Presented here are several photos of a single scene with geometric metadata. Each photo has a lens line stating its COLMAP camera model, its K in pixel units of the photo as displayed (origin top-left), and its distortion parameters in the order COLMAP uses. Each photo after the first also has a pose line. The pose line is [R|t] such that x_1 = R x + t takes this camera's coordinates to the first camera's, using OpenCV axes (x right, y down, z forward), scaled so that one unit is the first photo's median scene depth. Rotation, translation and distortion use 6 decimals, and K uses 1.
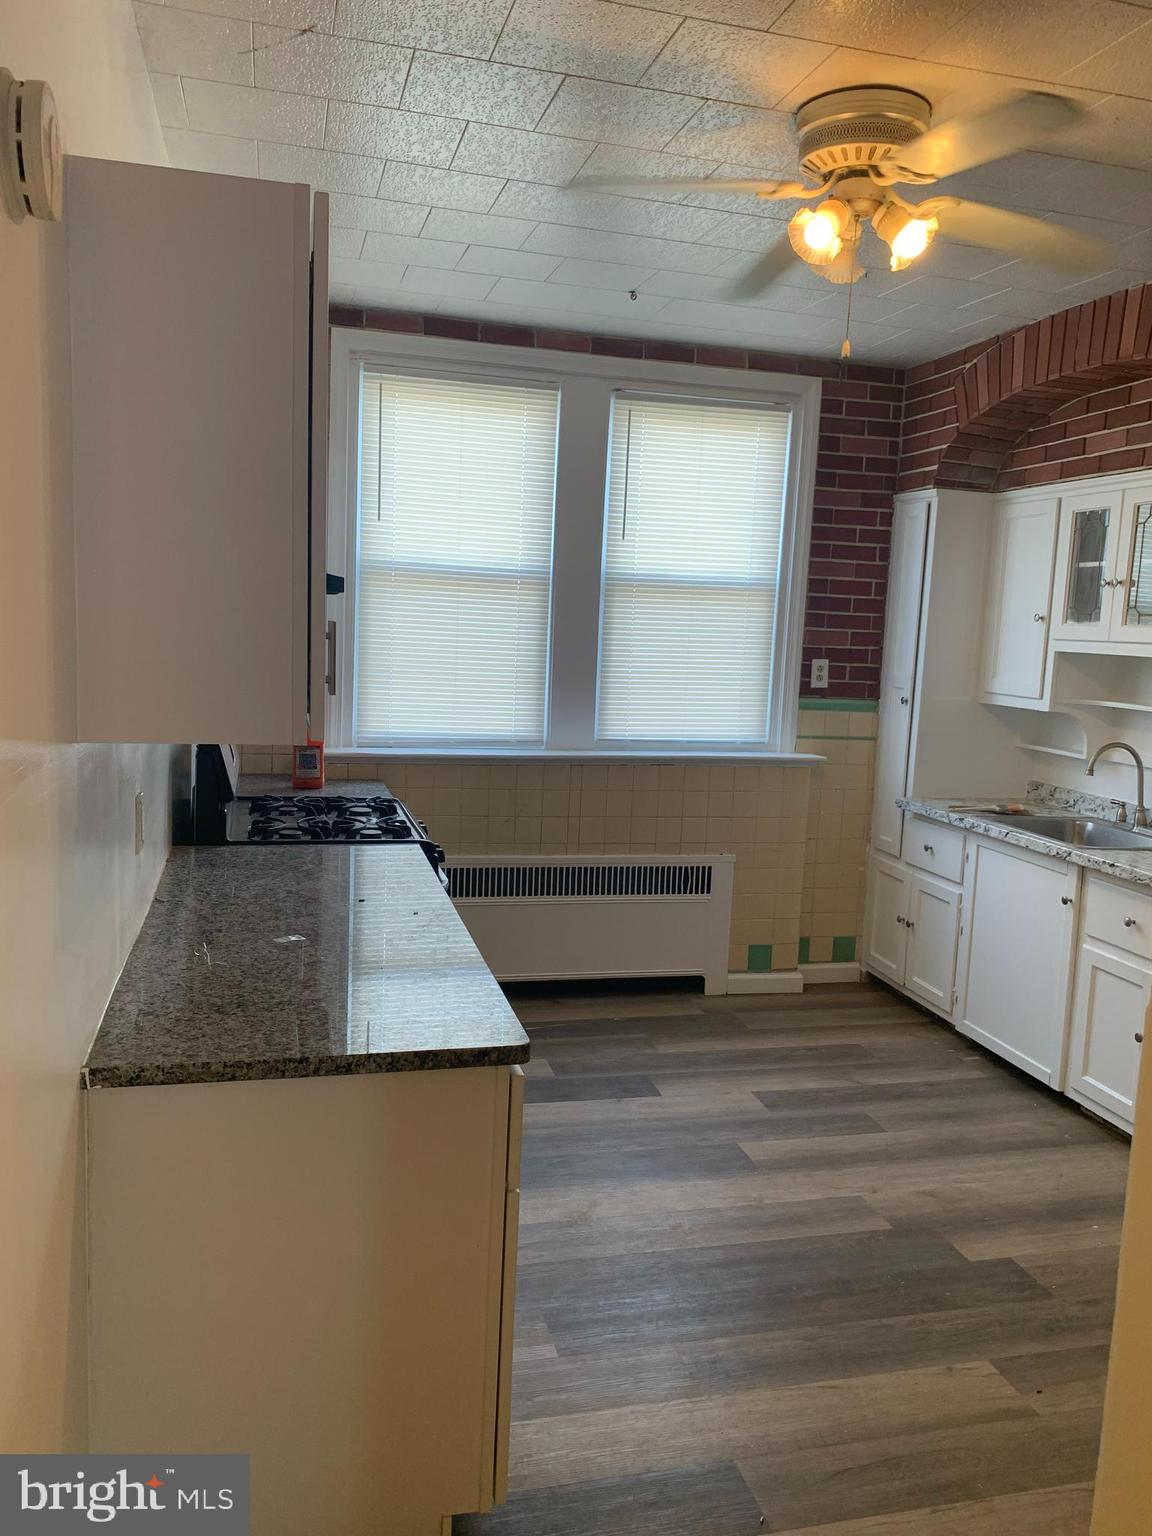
lens RADIAL K [[1170.7, 0, 569.2], [0, 1170.7, 775.9], [0, 0, 1]] dist [0.000054, -0.003208]
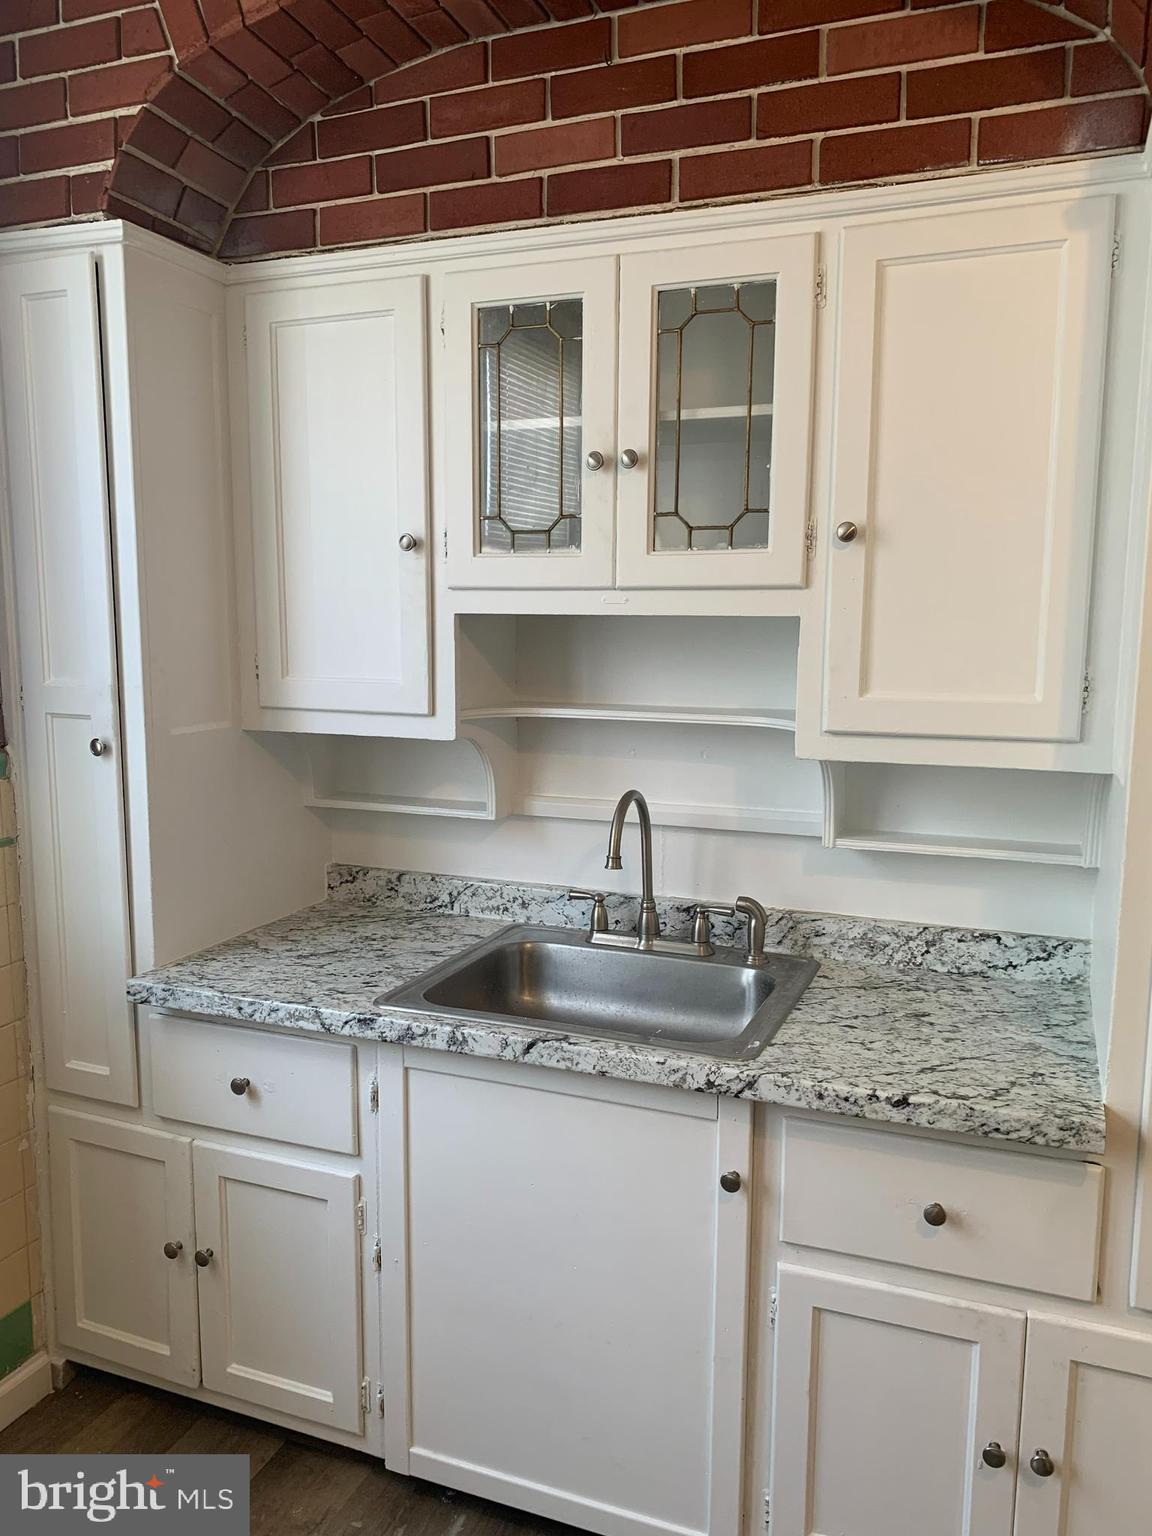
lens RADIAL K [[1170.7, 0, 588.1], [0, 1170.7, 777.3], [0, 0, 1]] dist [0.000054, -0.003208]
pose [[0.576304, -0.154810, 0.802438, 0.056246], [0.124494, 0.987065, 0.101018, -0.079879], [-0.807697, 0.041681, 0.588122, 0.666610]]
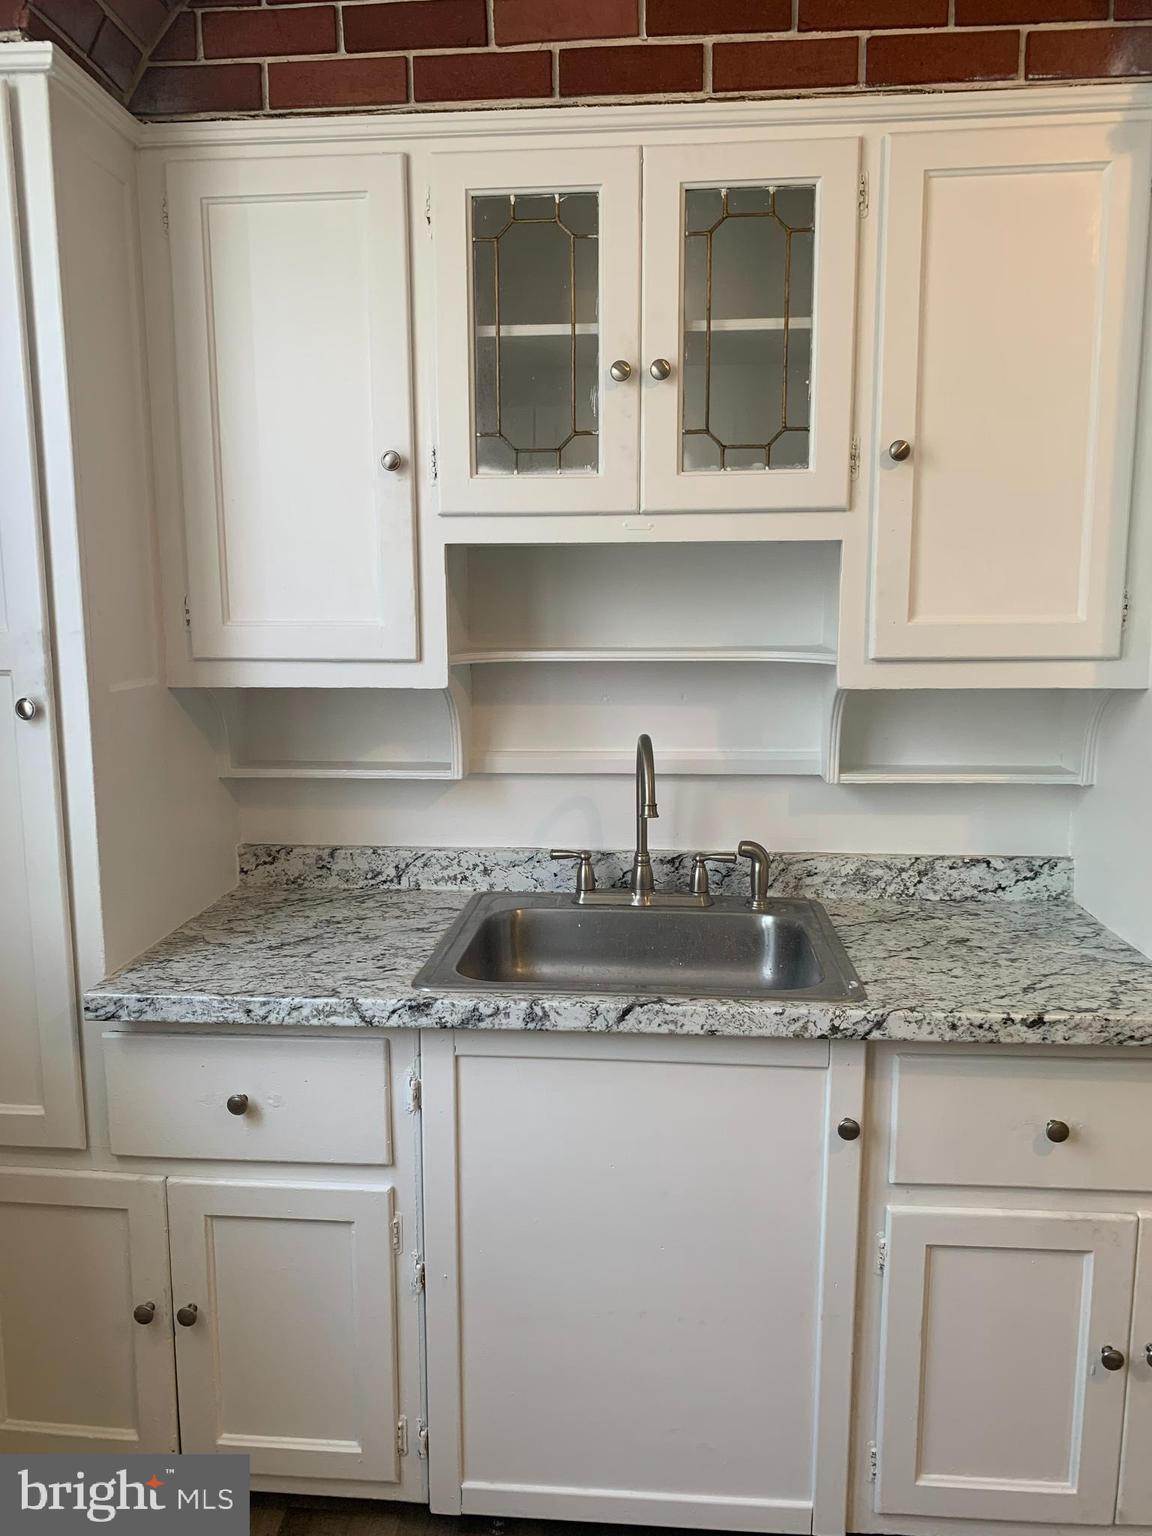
lens RADIAL K [[1170.7, 0, 576.5], [0, 1170.7, 771.6], [0, 0, 1]] dist [0.000054, -0.003208]
pose [[0.319514, -0.188539, 0.928636, 0.026073], [0.141909, 0.978475, 0.149832, -0.080430], [-0.936895, 0.083908, 0.339391, 0.802375]]
